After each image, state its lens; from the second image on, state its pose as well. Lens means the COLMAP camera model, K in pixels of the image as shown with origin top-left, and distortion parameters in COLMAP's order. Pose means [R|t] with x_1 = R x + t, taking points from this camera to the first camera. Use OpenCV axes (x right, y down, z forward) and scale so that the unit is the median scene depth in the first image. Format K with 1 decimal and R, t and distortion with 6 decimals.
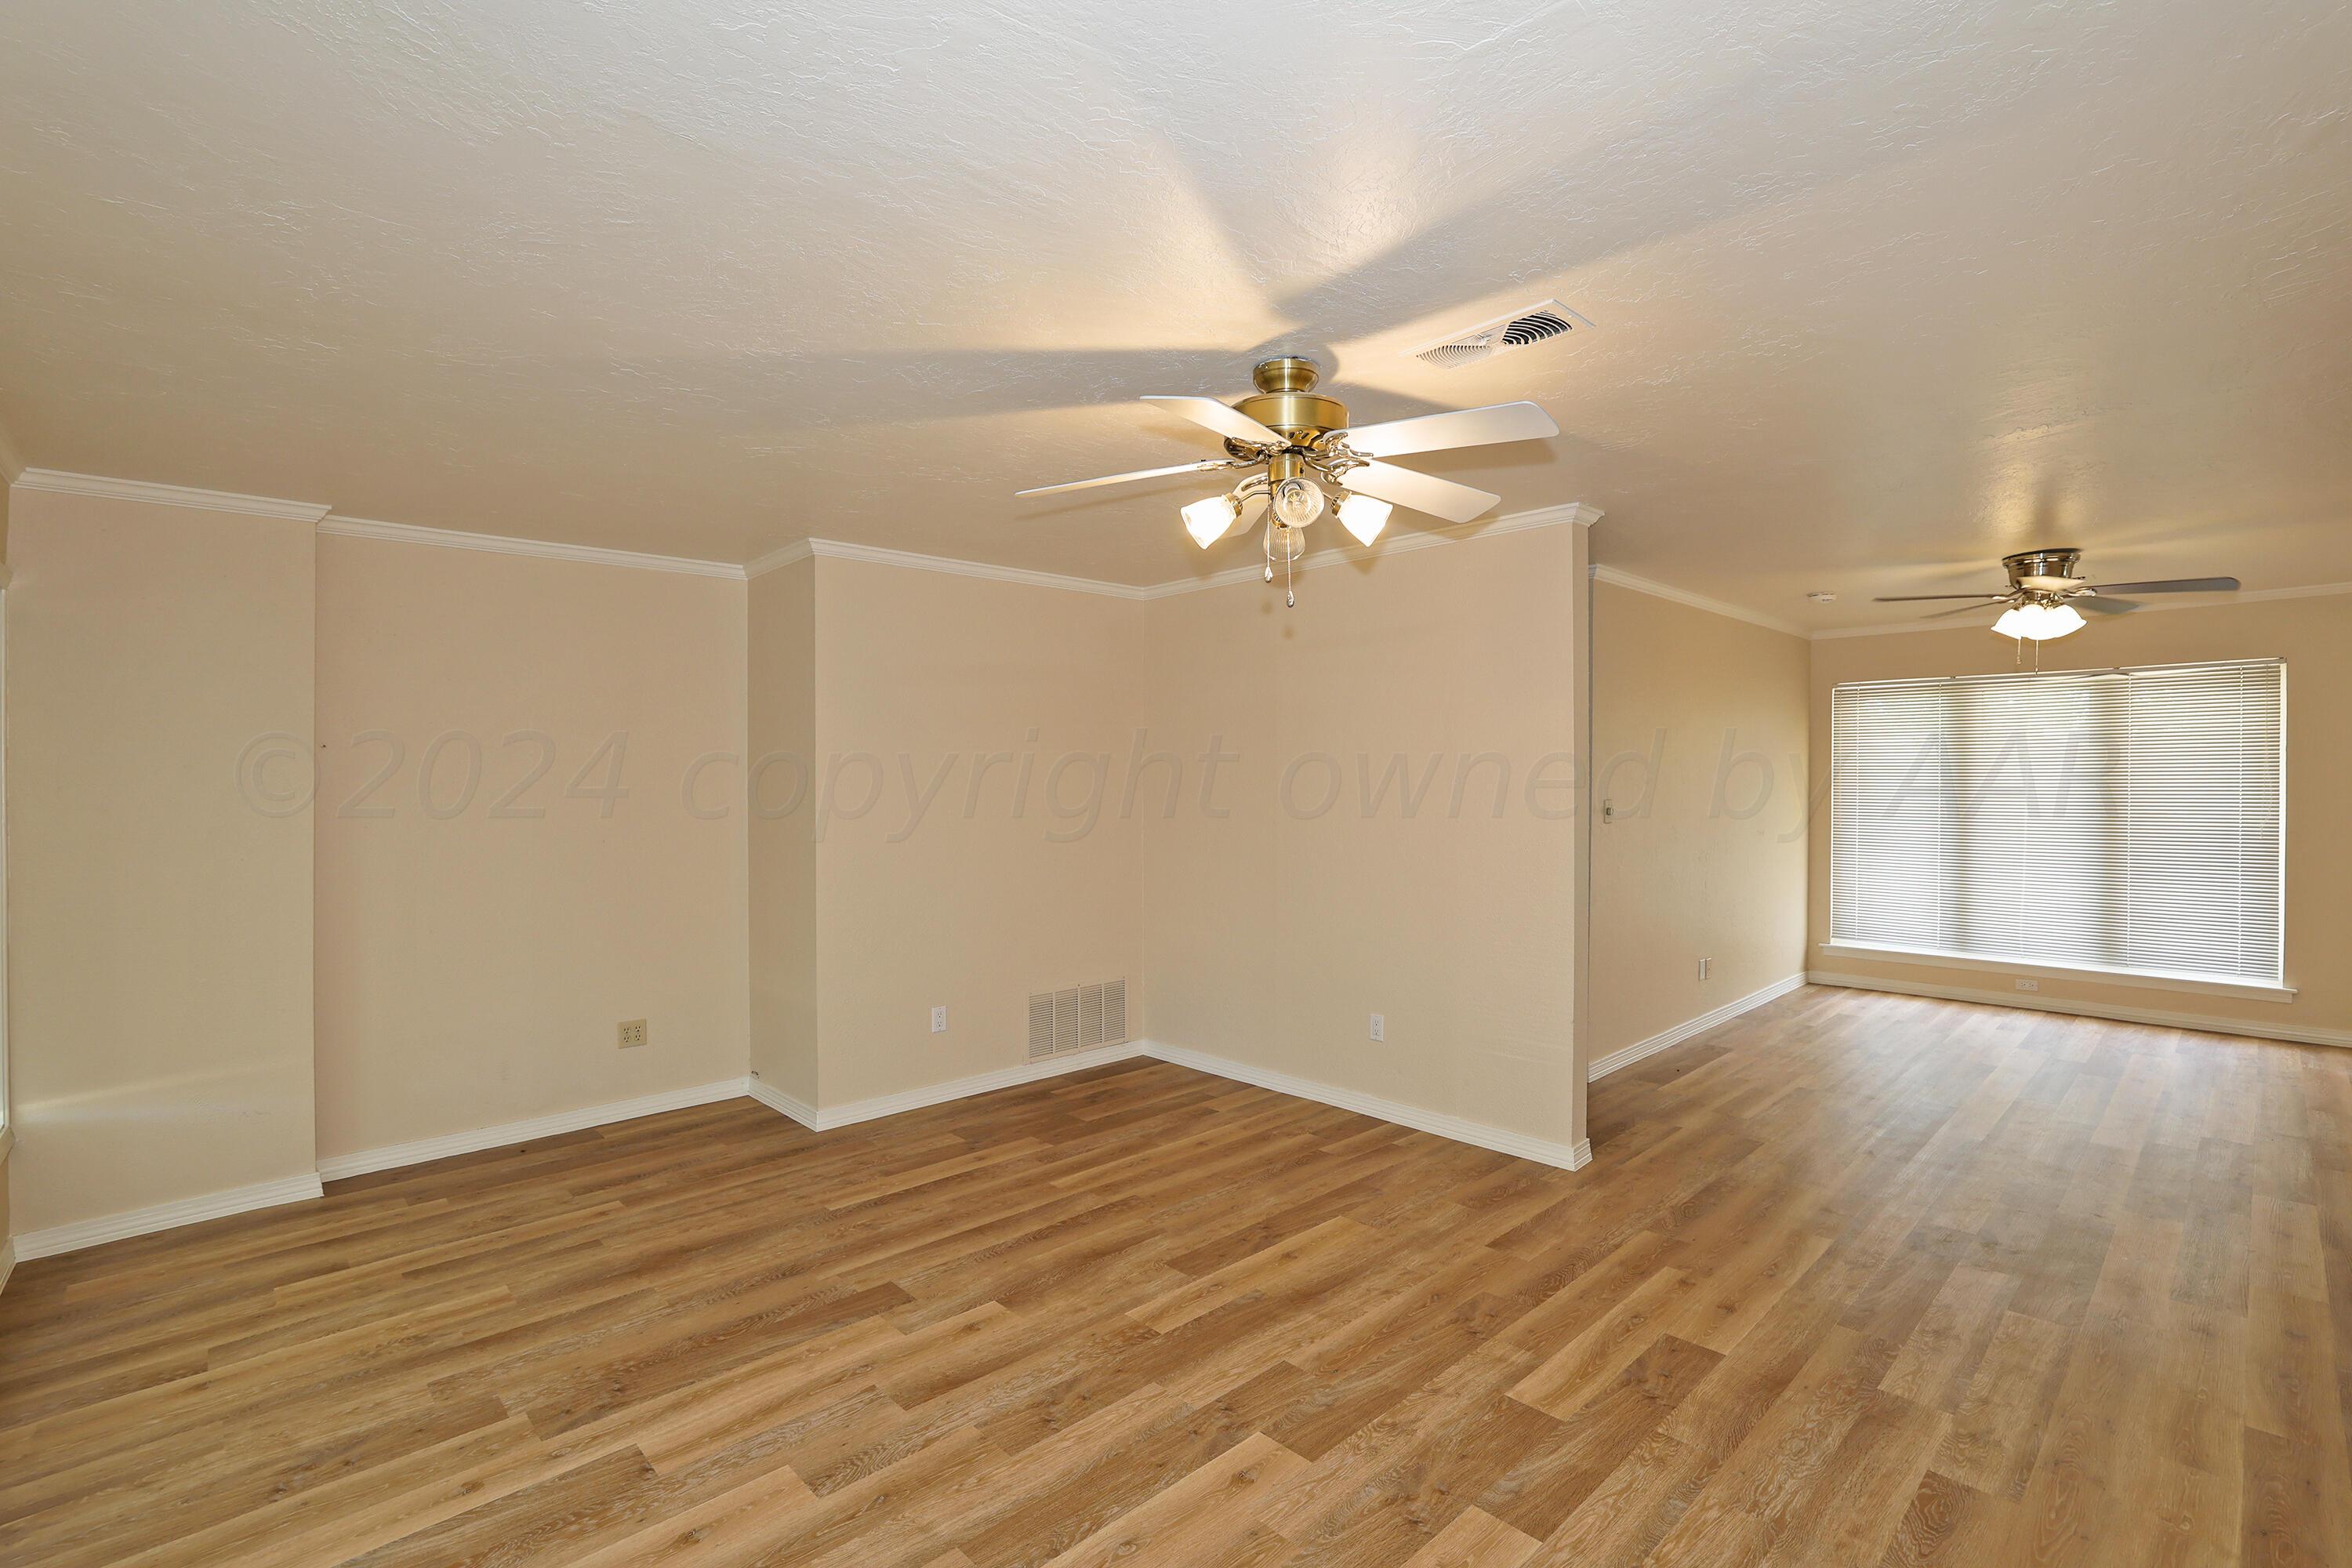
lens RADIAL K [[1101.1, 0, 1169.3], [0, 1101.1, 778.4], [0, 0, 1]] dist [-0.041859, 0.010337]
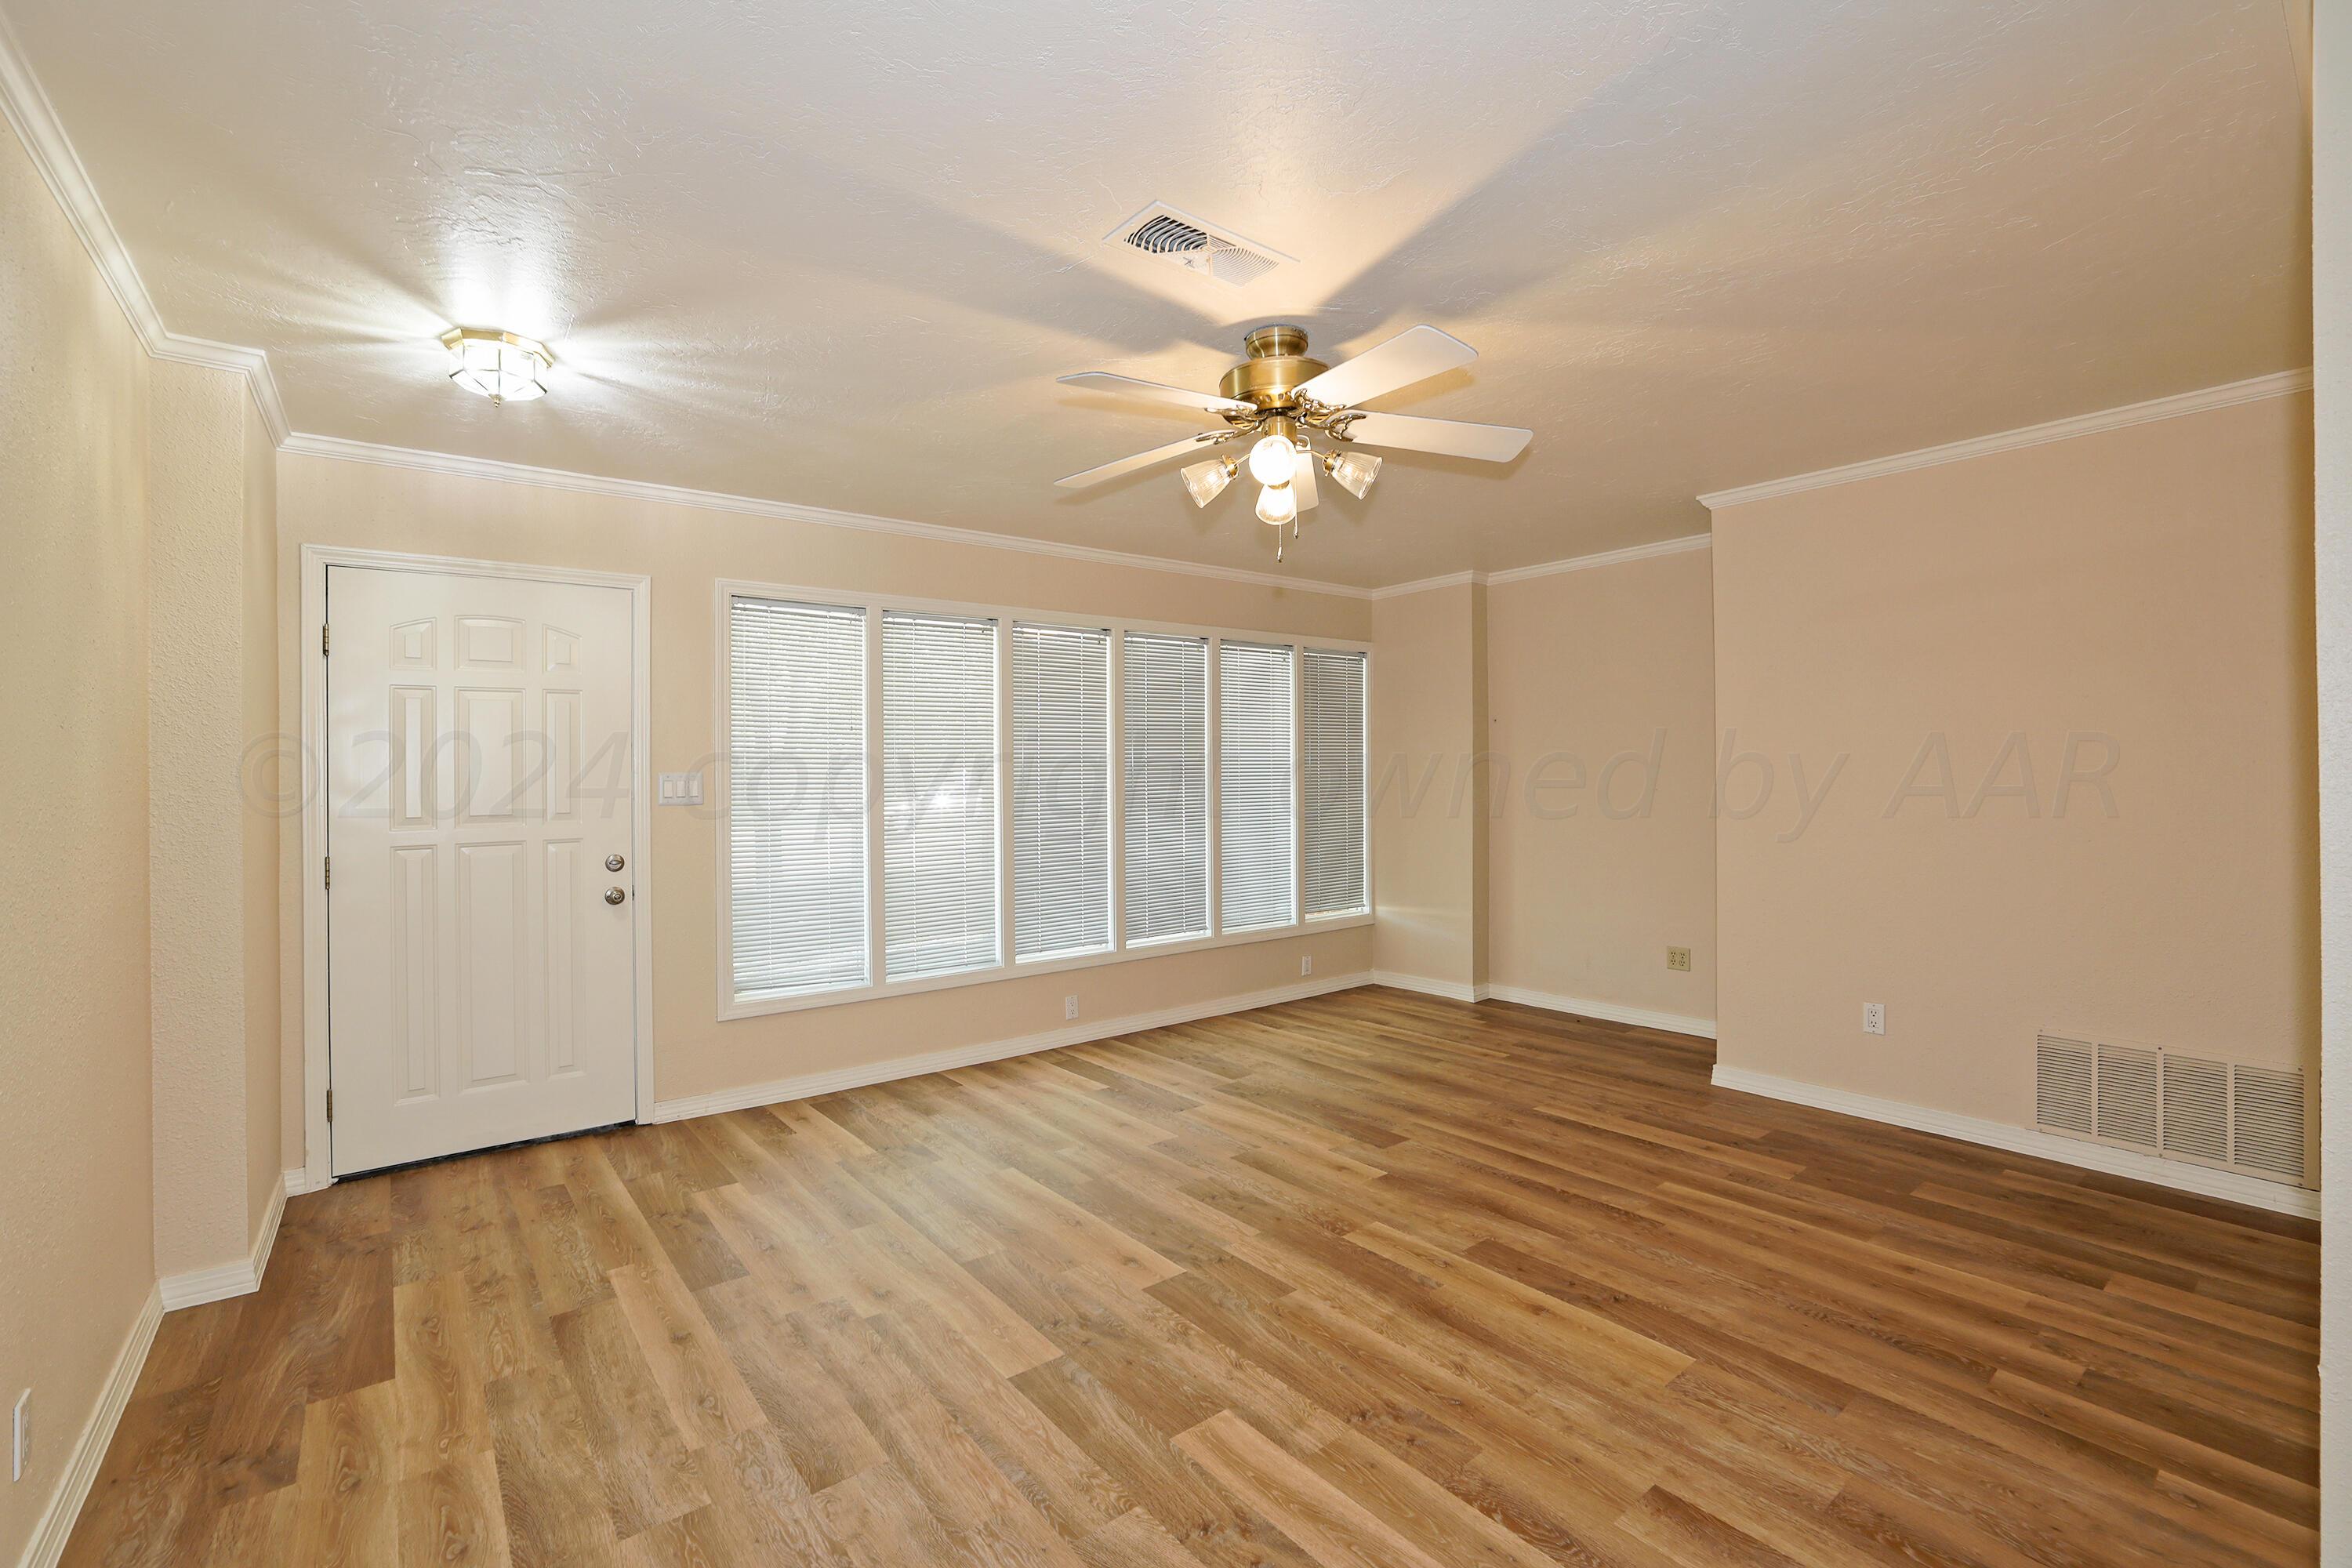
lens RADIAL K [[1101.1, 0, 1218.2], [0, 1101.1, 752.1], [0, 0, 1]] dist [-0.041859, 0.010337]
pose [[-0.108818, -0.007636, -0.994032, 0.916990], [0.013716, 0.999864, -0.009182, 0.026077], [0.993967, -0.014633, -0.108698, 0.835694]]
